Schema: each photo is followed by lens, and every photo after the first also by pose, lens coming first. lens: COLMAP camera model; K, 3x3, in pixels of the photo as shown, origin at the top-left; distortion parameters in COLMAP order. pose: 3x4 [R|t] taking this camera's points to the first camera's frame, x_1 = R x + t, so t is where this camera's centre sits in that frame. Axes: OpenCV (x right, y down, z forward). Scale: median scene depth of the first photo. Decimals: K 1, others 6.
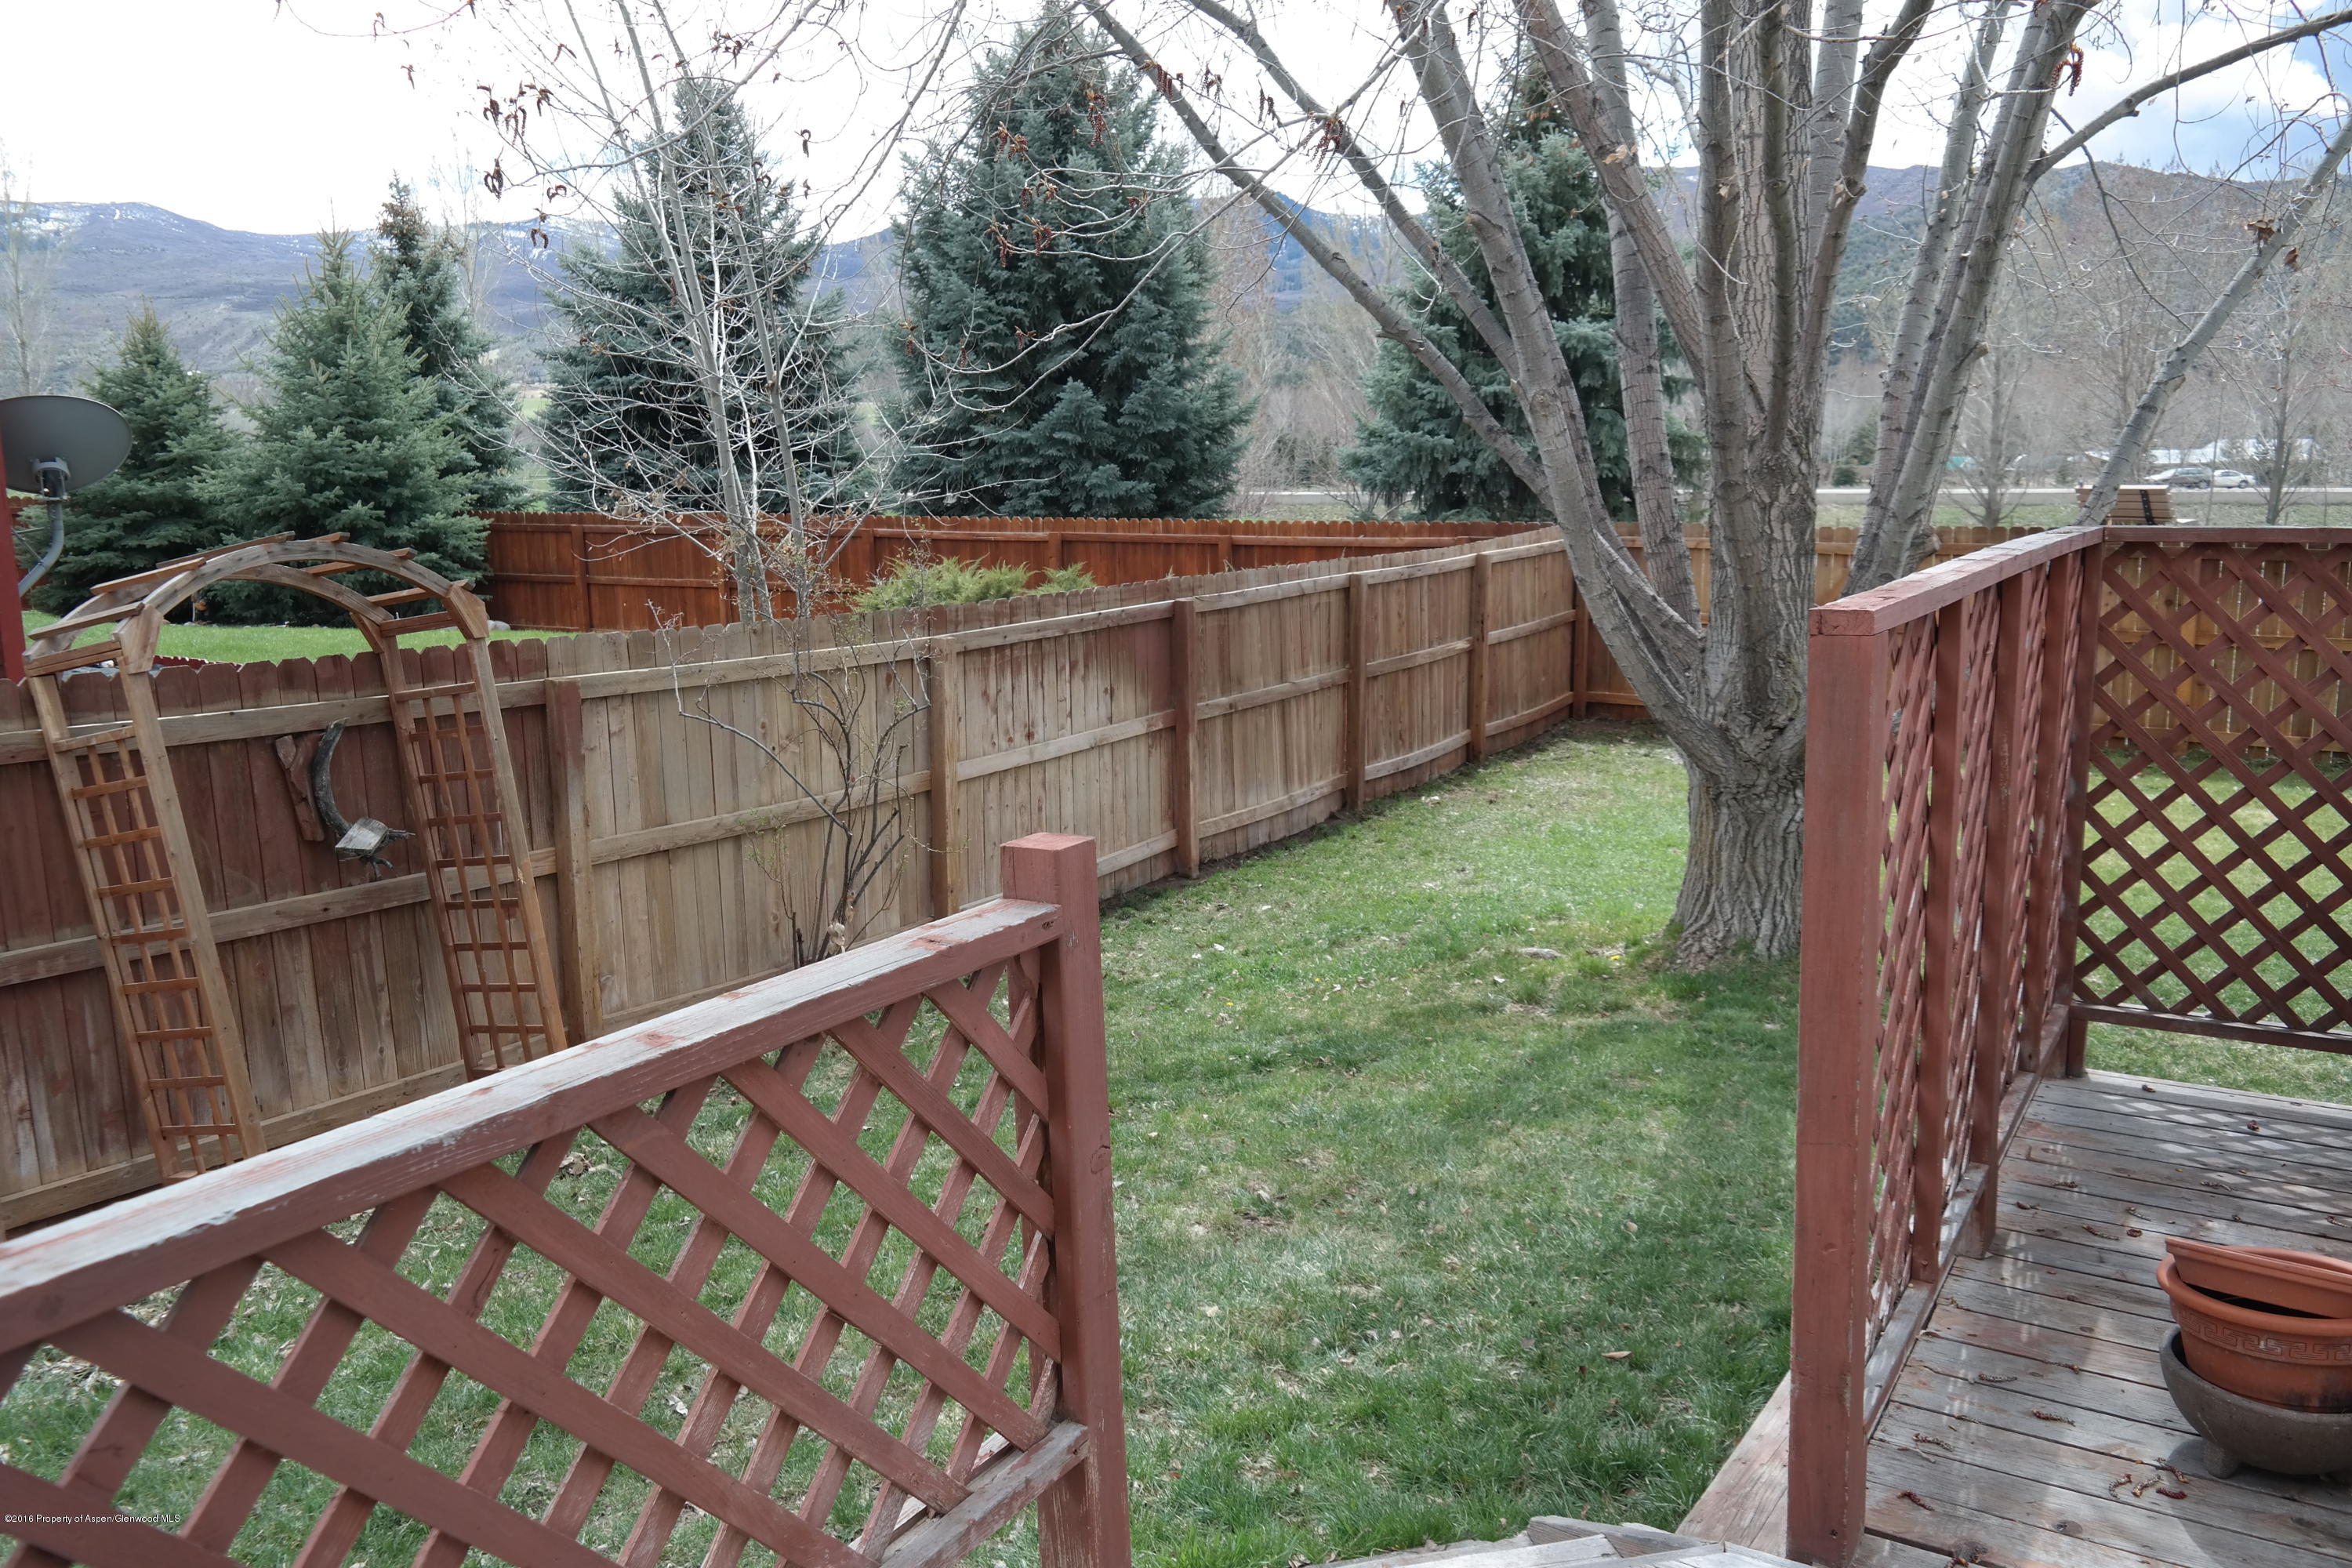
lens RADIAL K [[1876.0, 0, 1175.3], [0, 1876.0, 789.8], [0, 0, 1]] dist [-0.008903, -0.004546]
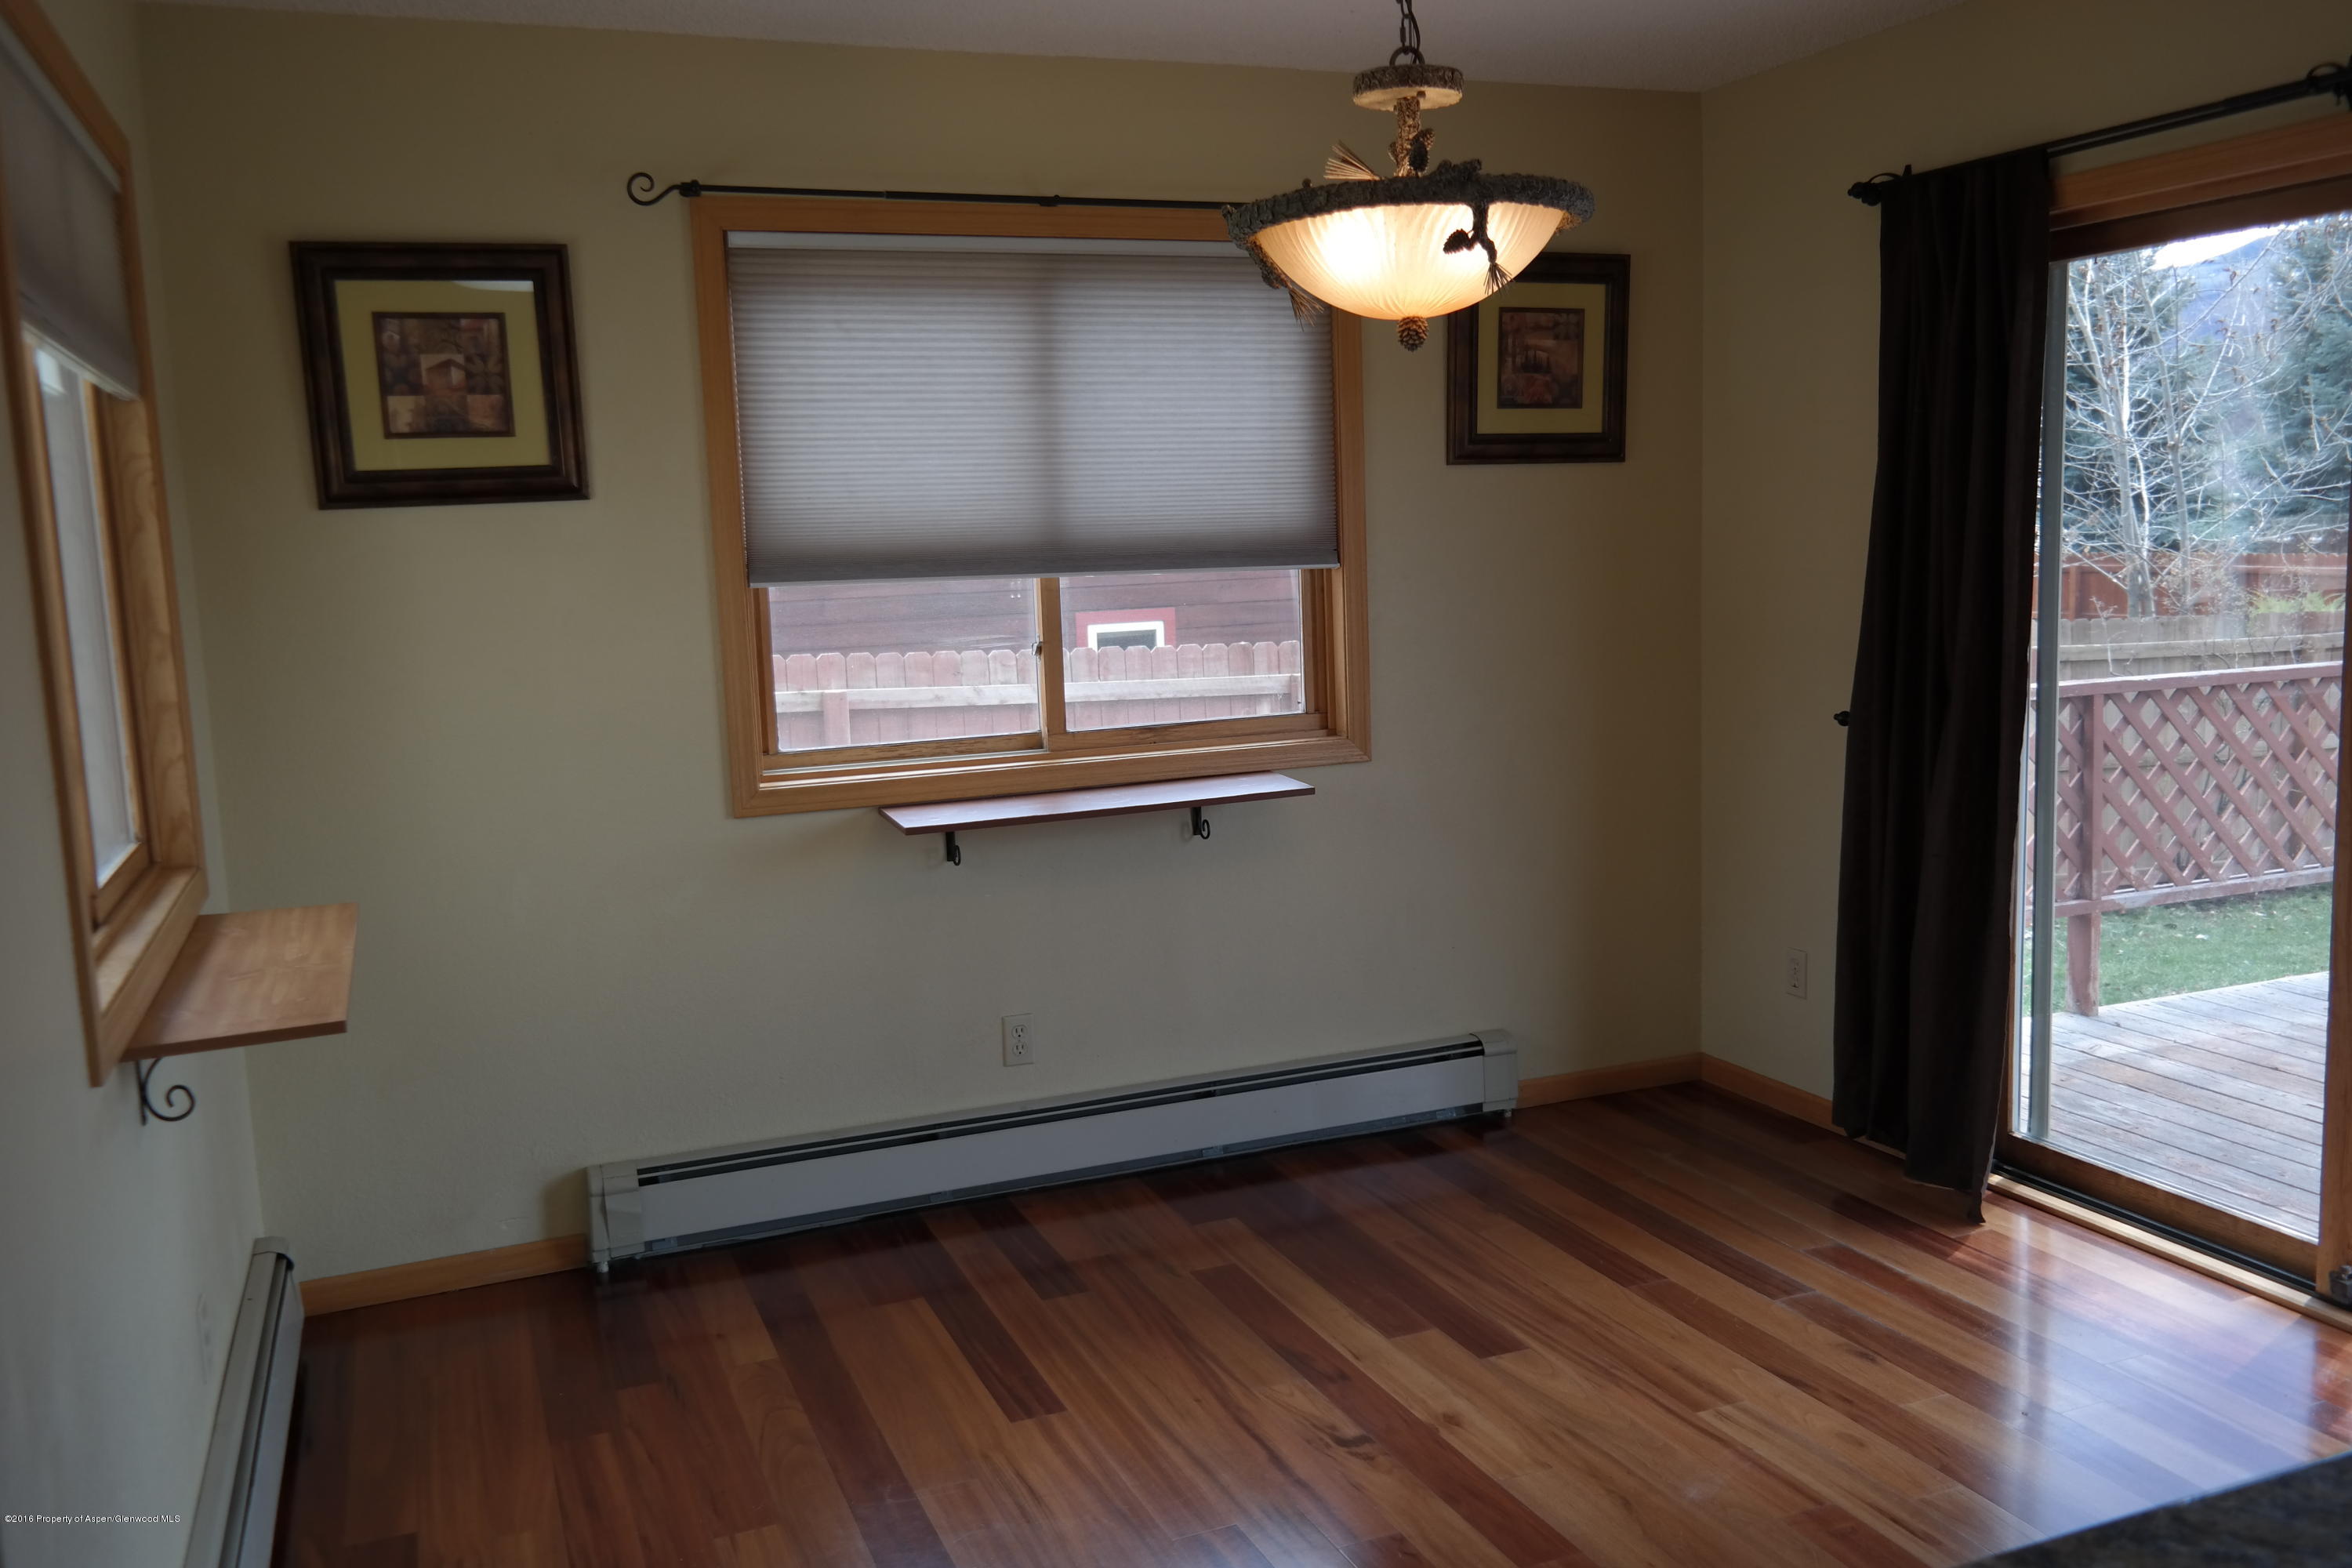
lens RADIAL K [[1876.0, 0, 1165.4], [0, 1876.0, 794.3], [0, 0, 1]] dist [-0.008903, -0.004546]
pose [[0.788676, 0.069664, -0.610850, 0.037713], [-0.084239, 0.996434, 0.004876, 0.071593], [0.609011, 0.047612, 0.791731, -0.406356]]
